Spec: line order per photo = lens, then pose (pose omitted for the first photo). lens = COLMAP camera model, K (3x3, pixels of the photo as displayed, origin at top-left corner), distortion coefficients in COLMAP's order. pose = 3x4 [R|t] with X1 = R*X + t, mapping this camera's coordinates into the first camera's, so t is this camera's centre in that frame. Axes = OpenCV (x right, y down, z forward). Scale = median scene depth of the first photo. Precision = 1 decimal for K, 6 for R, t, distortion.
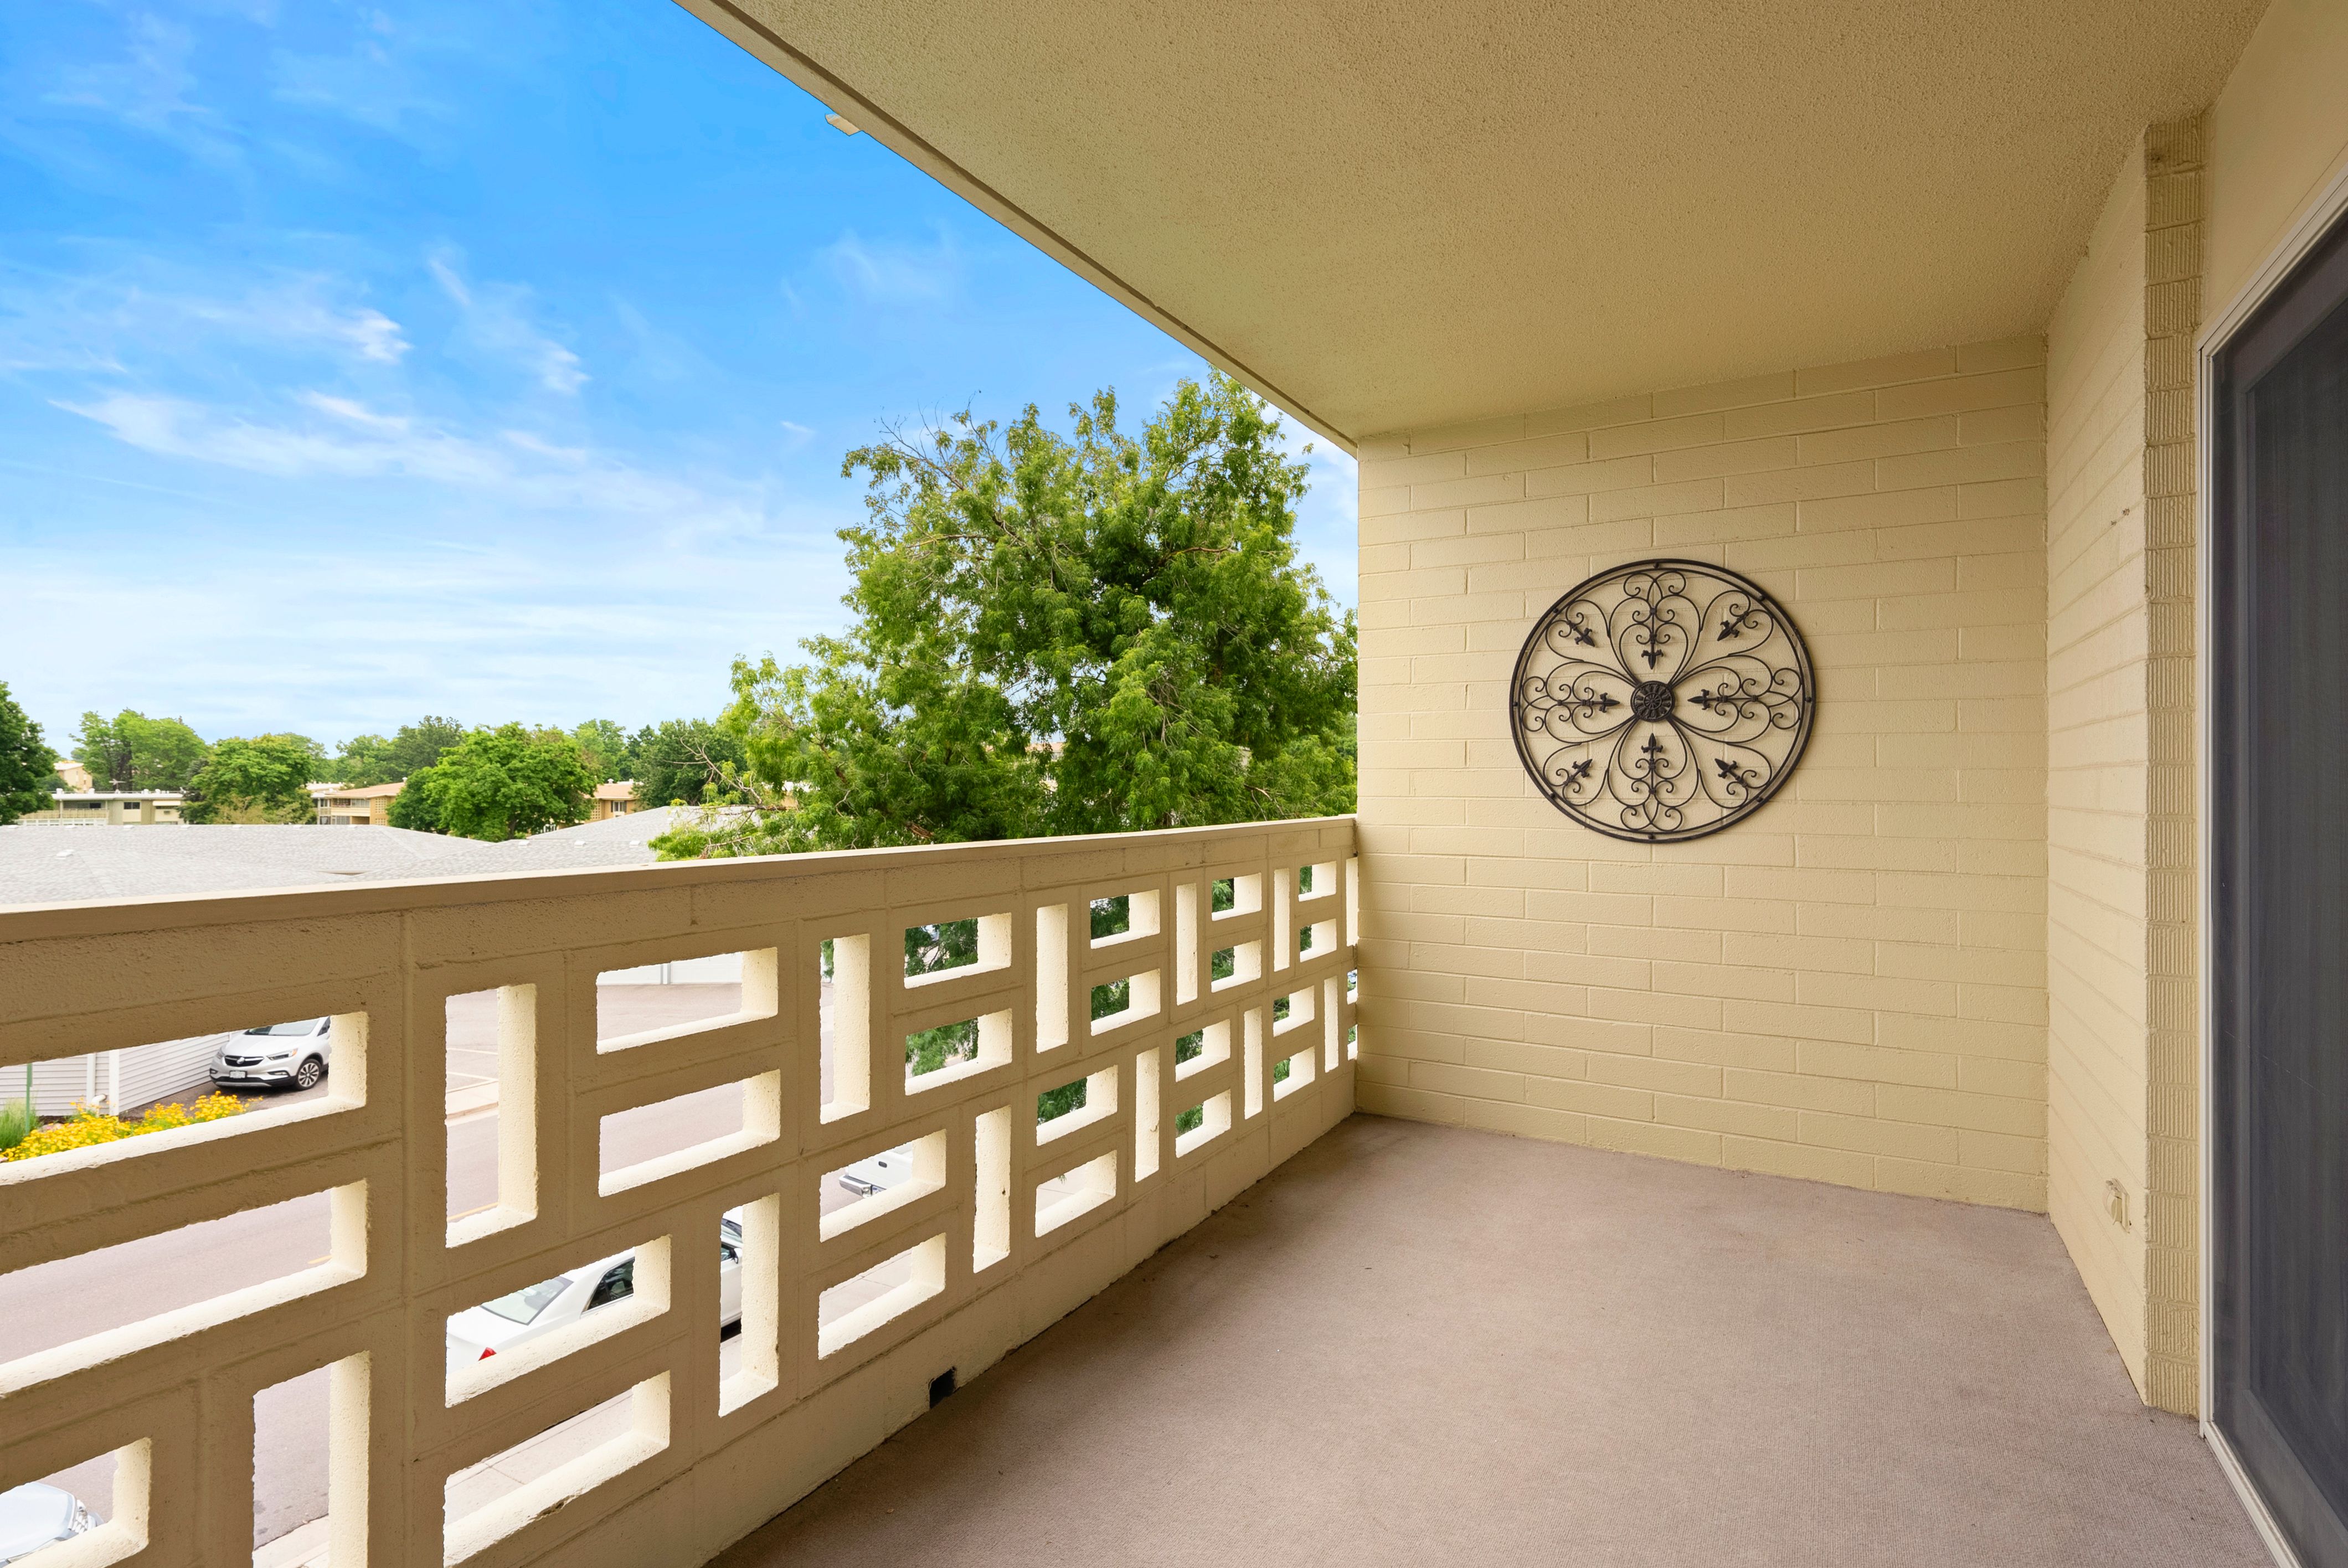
lens RADIAL K [[1187.1, 0, 1255.7], [0, 1187.1, 786.1], [0, 0, 1]] dist [0.000811, -0.000243]
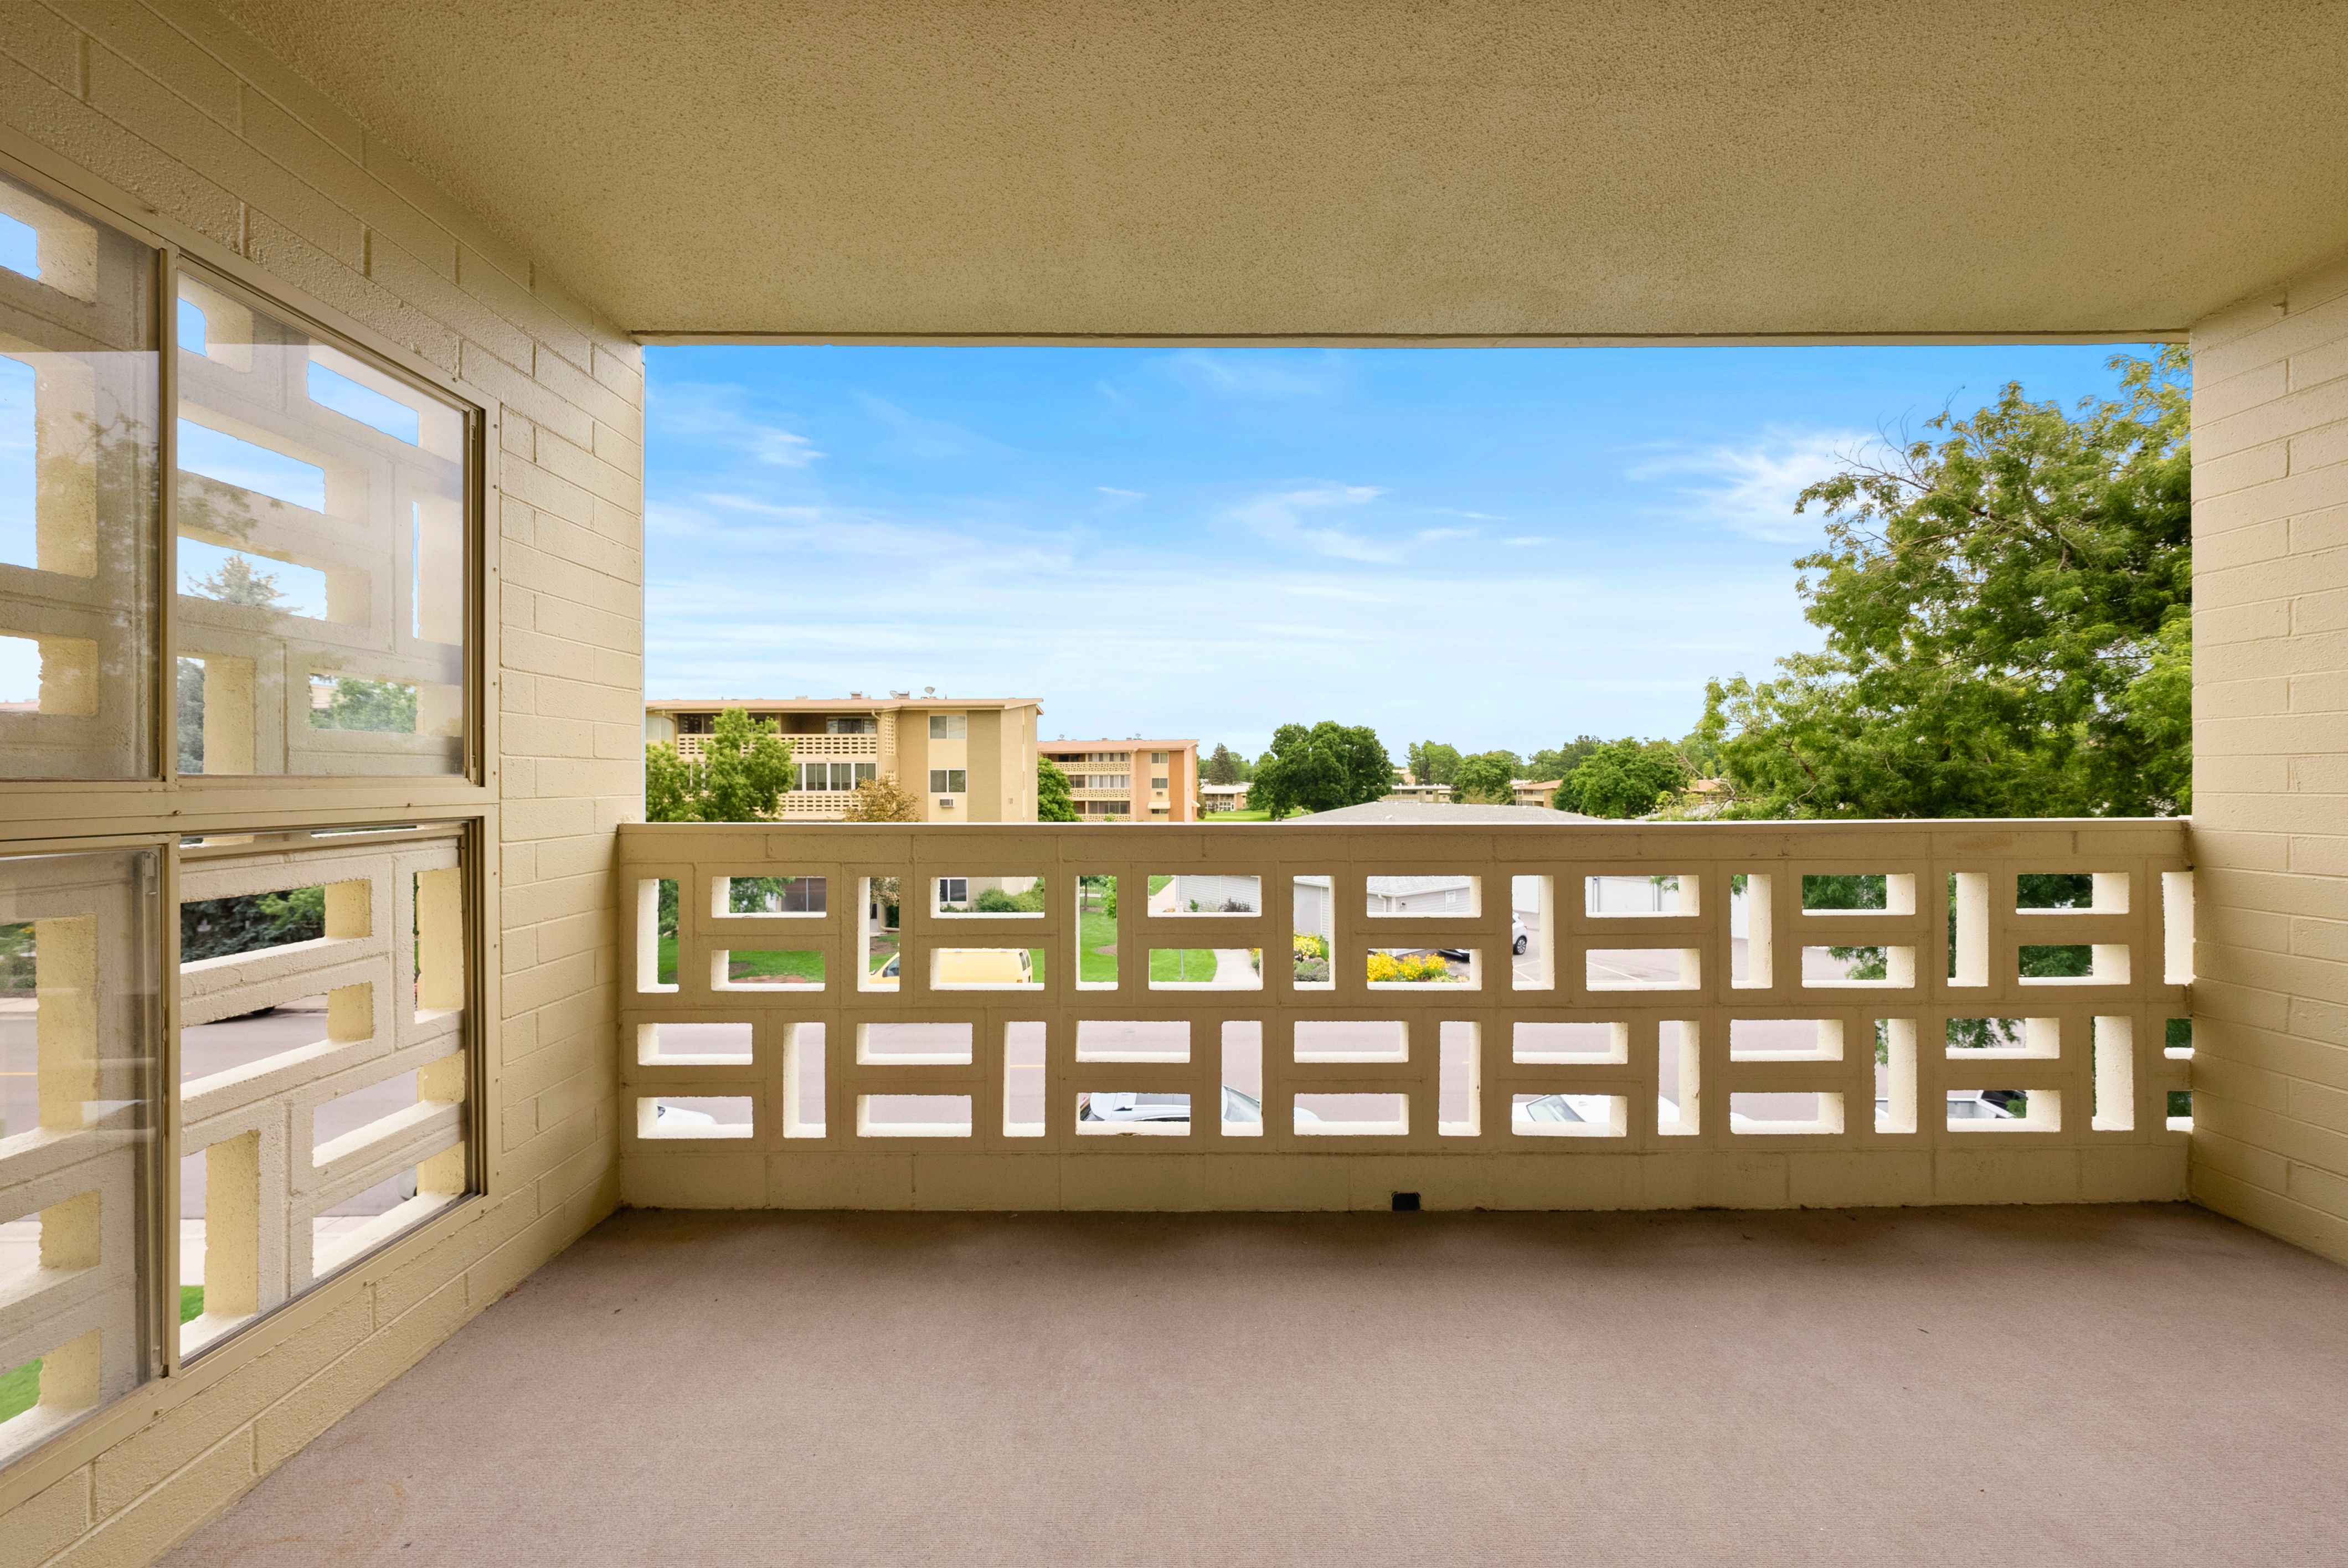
lens RADIAL K [[883.4, 0, 1171.1], [0, 883.4, 777.2], [0, 0, 1]] dist [-0.002894, -0.000264]
pose [[0.436510, -0.006082, -0.899679, 0.147461], [0.001382, 0.999981, -0.006090, 0.000486], [0.899698, 0.001415, 0.436510, 0.073044]]
